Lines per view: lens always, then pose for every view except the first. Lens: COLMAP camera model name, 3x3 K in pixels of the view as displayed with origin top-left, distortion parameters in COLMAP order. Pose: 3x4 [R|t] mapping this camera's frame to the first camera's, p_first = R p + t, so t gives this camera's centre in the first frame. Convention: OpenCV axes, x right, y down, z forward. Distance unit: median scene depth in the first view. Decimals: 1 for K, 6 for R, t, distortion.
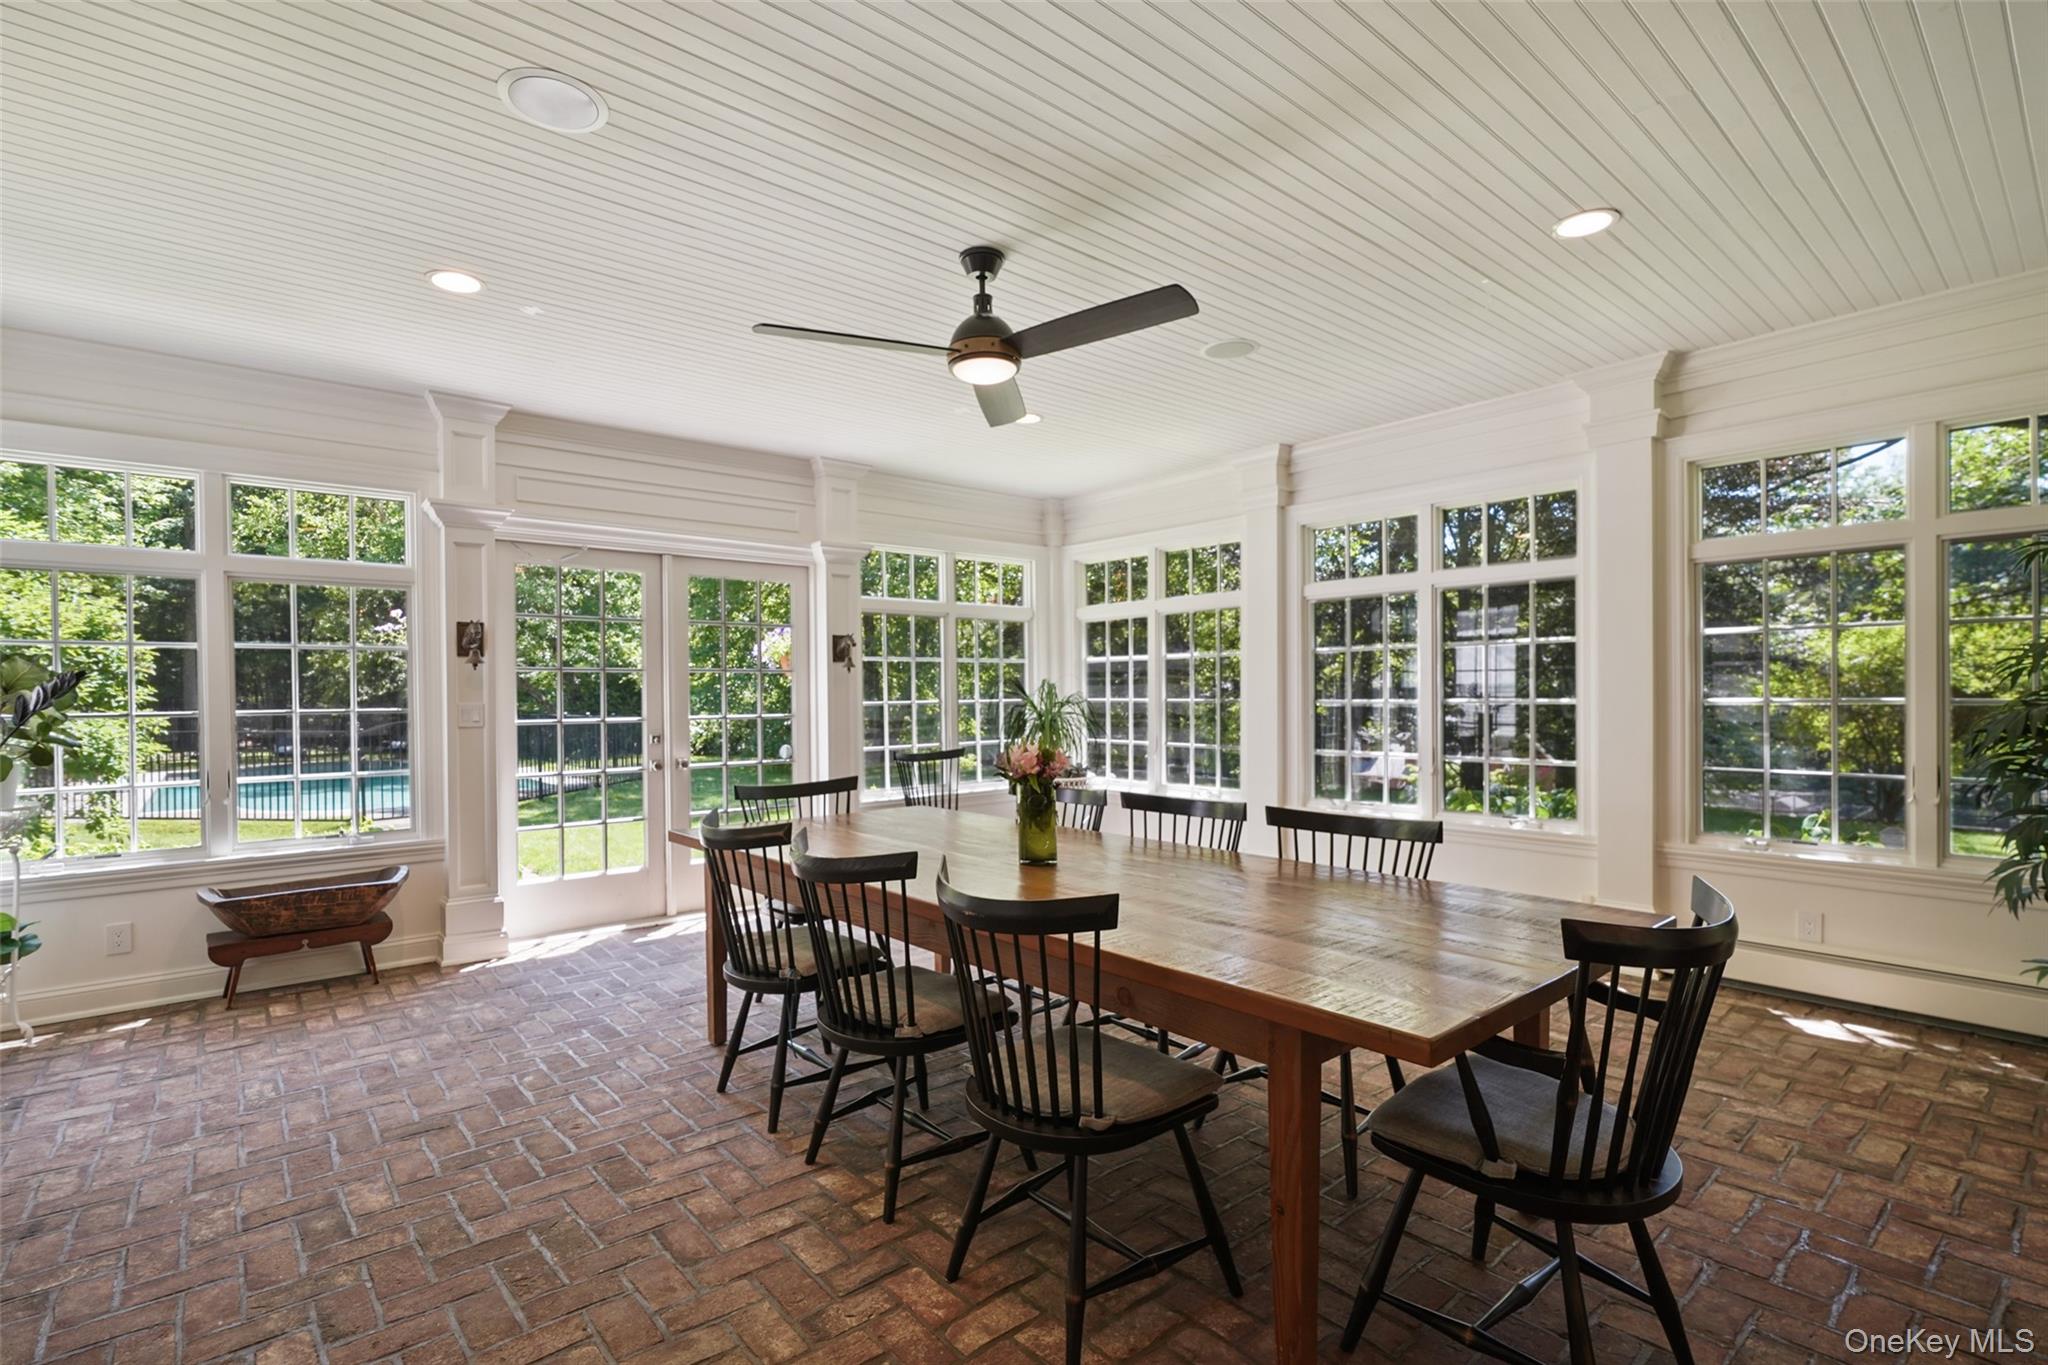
lens RADIAL K [[950.0, 0, 1020.8], [0, 950.0, 686.3], [0, 0, 1]] dist [-0.001190, -0.000162]
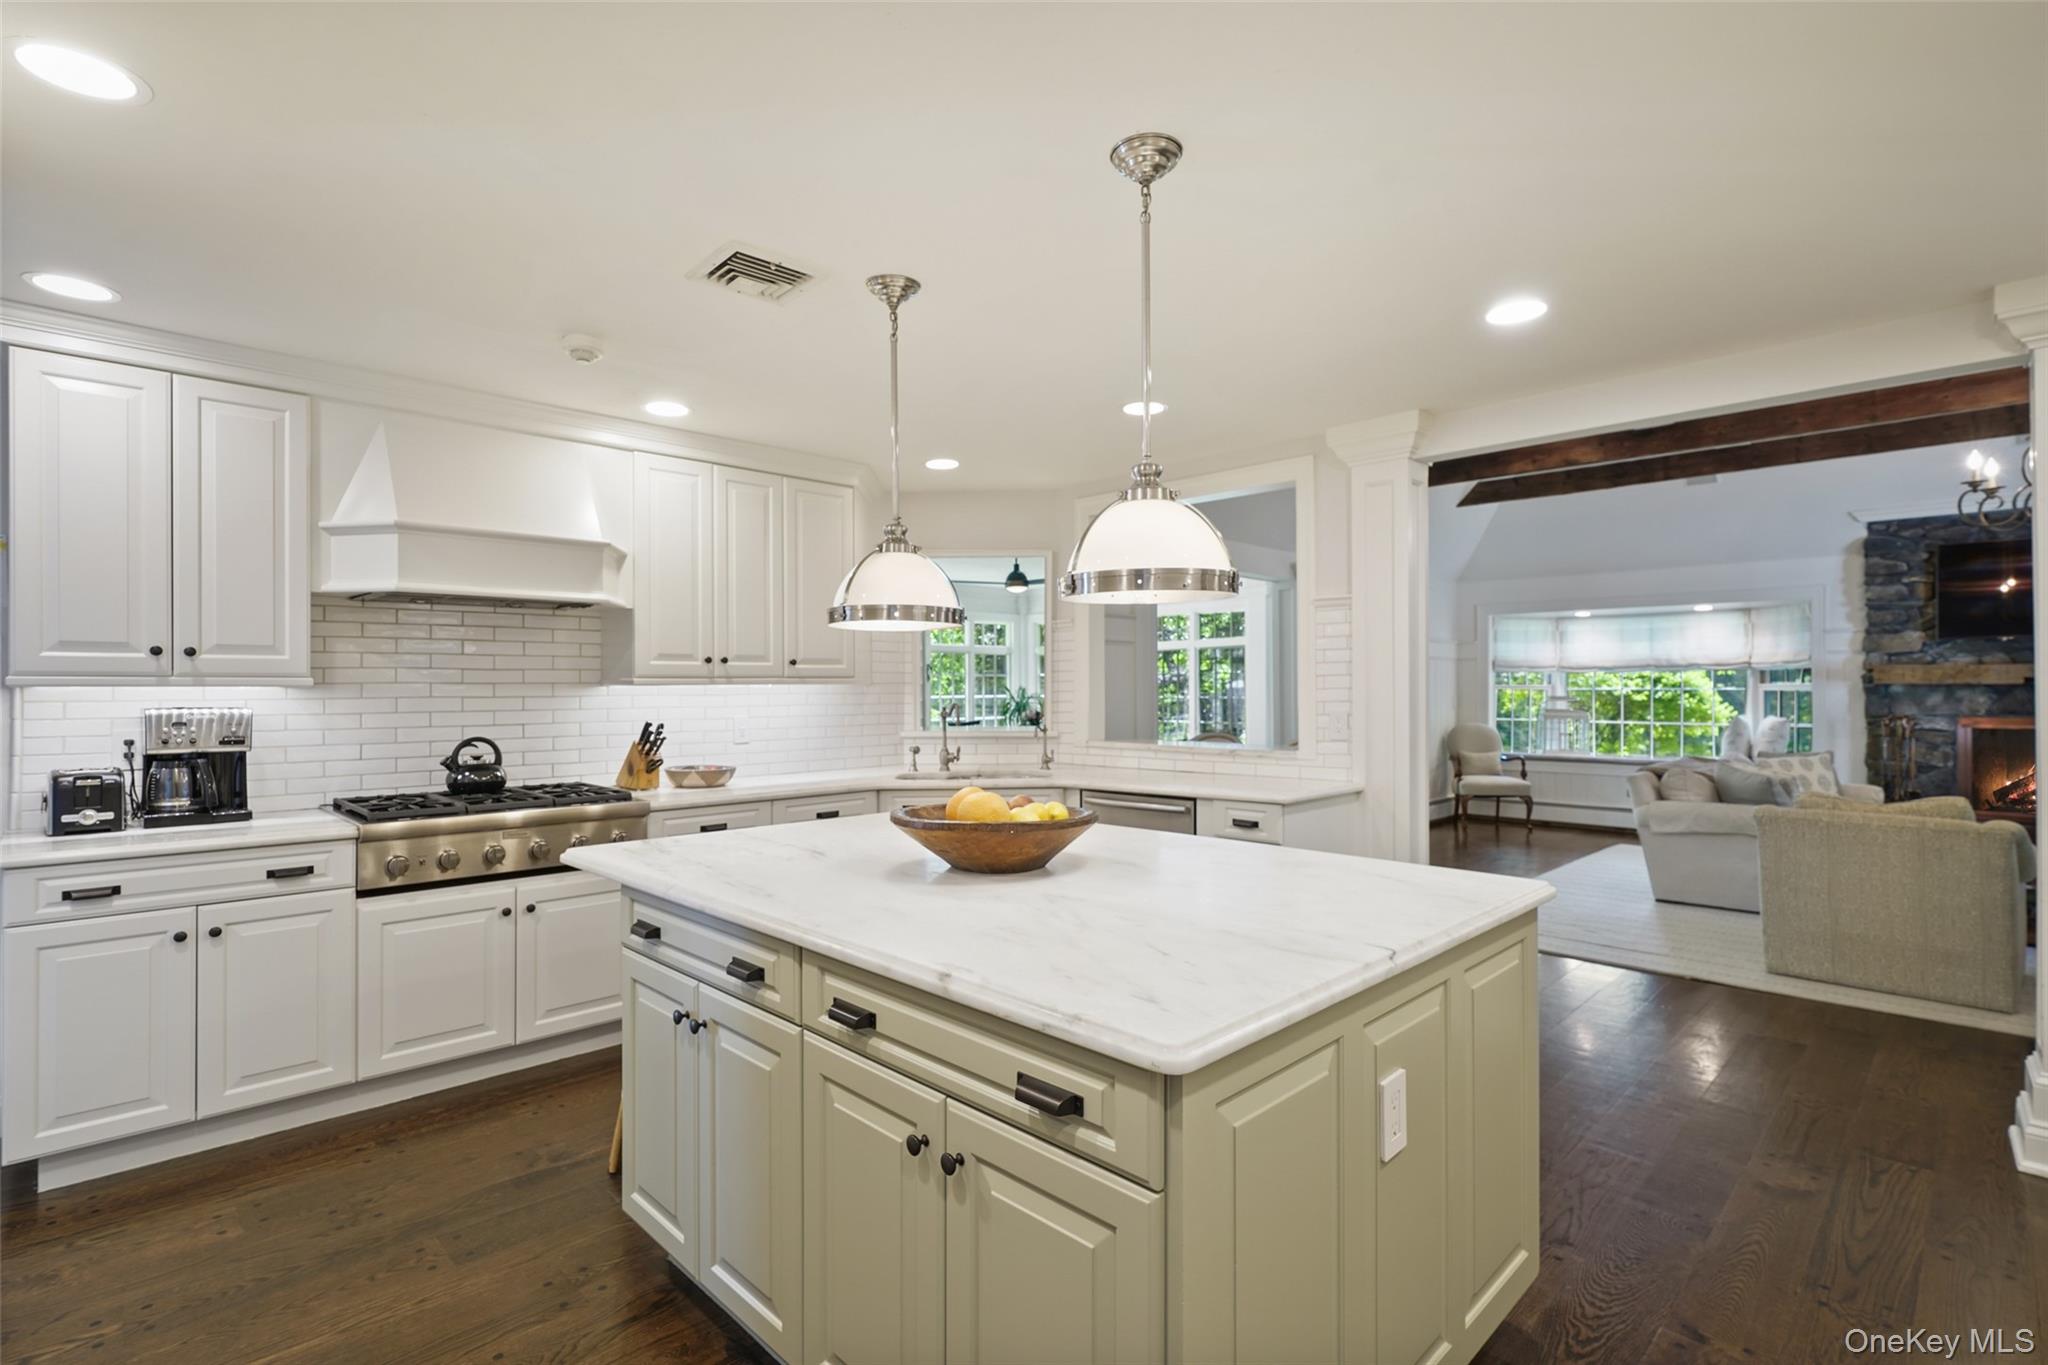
lens RADIAL K [[969.8, 0, 1016.5], [0, 969.8, 680.3], [0, 0, 1]] dist [0.003041, 0.001411]
pose [[0.997962, 0.009670, 0.063077, -0.128123], [-0.009383, 0.999944, -0.004848, -0.009716], [-0.063120, 0.004247, 0.997997, -1.171383]]
